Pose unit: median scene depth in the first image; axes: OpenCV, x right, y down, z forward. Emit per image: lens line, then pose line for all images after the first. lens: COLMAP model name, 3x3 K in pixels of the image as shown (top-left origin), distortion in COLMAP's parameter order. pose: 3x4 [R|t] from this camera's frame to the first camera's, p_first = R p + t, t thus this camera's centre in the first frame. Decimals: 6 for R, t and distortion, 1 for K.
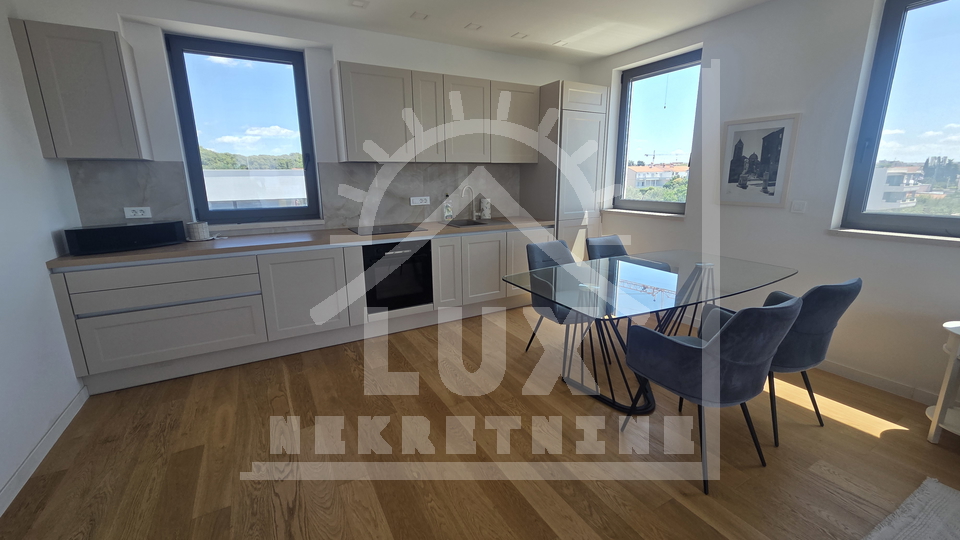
lens RADIAL K [[393.2, 0, 479.2], [0, 393.2, 267.4], [0, 0, 1]] dist [0.000606, -0.000390]
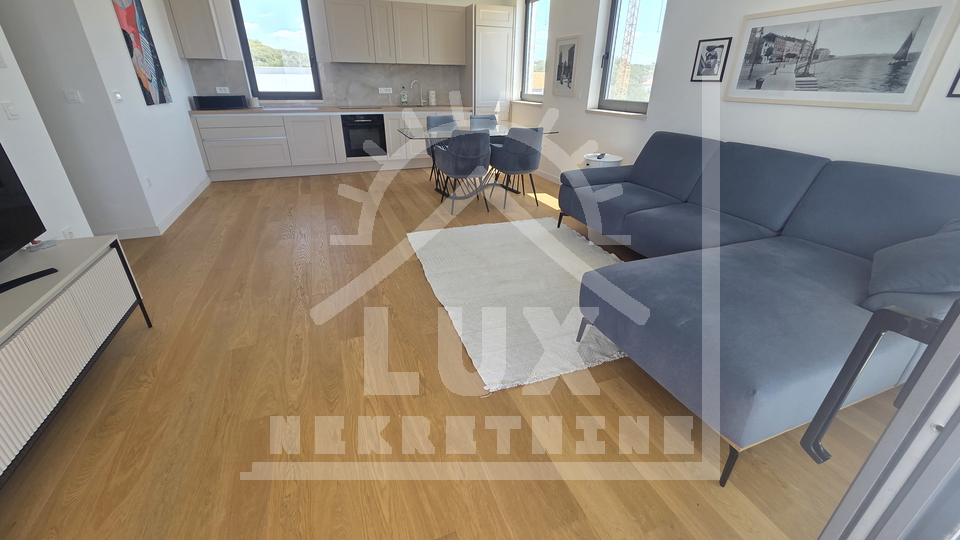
lens RADIAL K [[393.2, 0, 479.1], [0, 393.2, 270.7], [0, 0, 1]] dist [0.000606, -0.000390]
pose [[0.989986, 0.078915, -0.117047, 0.603981], [-0.050992, 0.973075, 0.224776, 0.206250], [0.131634, -0.216556, 0.967355, -0.804495]]
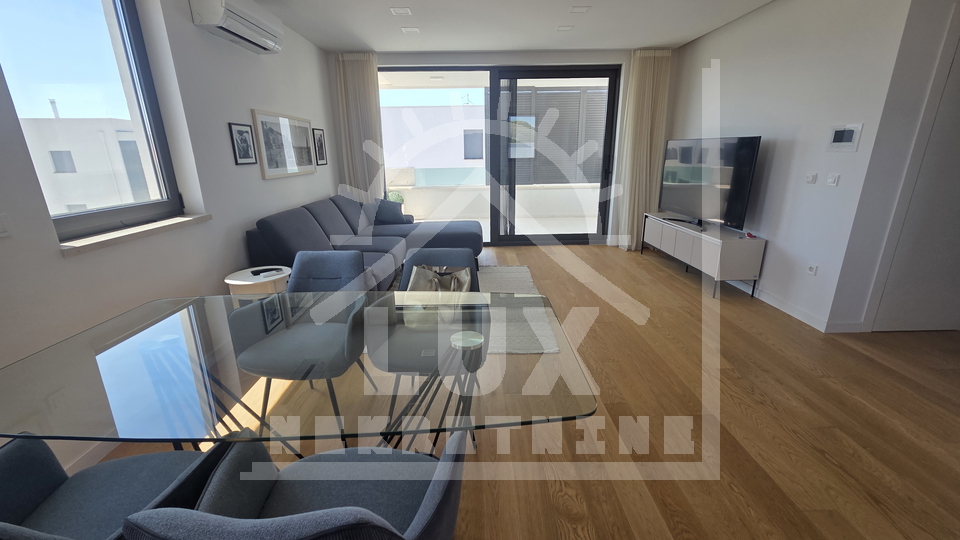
lens RADIAL K [[393.2, 0, 479.7], [0, 393.2, 269.2], [0, 0, 1]] dist [0.000606, -0.000390]
pose [[-0.881771, -0.114105, 0.457667, -0.012515], [0.130759, 0.873133, 0.469618, -0.254030], [-0.453190, 0.473940, -0.754983, 1.073849]]
